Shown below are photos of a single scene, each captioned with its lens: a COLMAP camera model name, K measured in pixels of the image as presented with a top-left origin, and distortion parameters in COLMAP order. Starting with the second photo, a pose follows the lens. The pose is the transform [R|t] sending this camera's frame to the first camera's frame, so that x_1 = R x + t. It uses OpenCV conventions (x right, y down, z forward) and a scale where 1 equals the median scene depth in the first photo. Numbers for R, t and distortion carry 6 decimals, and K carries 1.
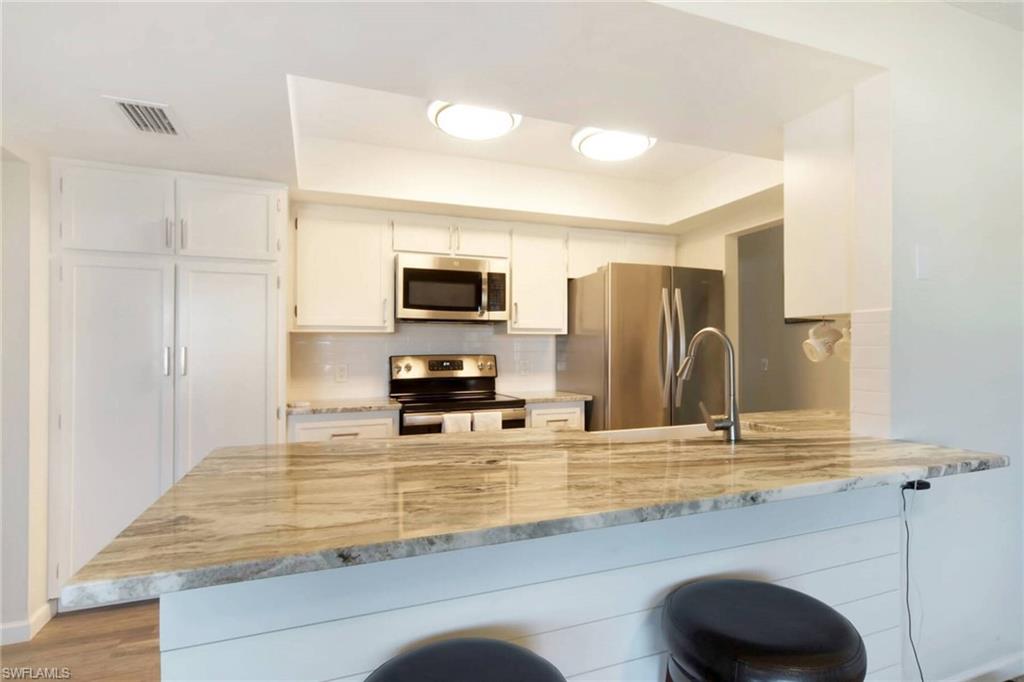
lens RADIAL K [[514.6, 0, 511.4], [0, 514.6, 348.7], [0, 0, 1]] dist [-0.000314, 0.000018]
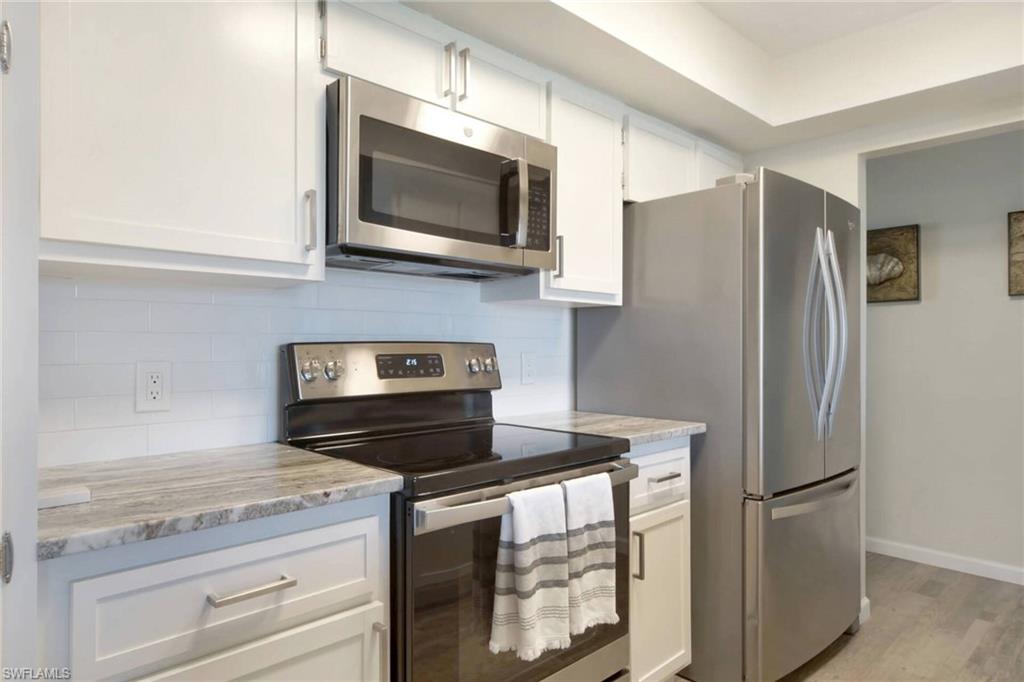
lens RADIAL K [[635.1, 0, 512.1], [0, 635.1, 339.0], [0, 0, 1]] dist [0.005314, 0.000289]
pose [[0.916706, 0.014923, 0.399284, -0.272960], [-0.014001, 0.999888, -0.005226, 0.011593], [-0.399317, -0.000800, 0.916812, 0.477224]]
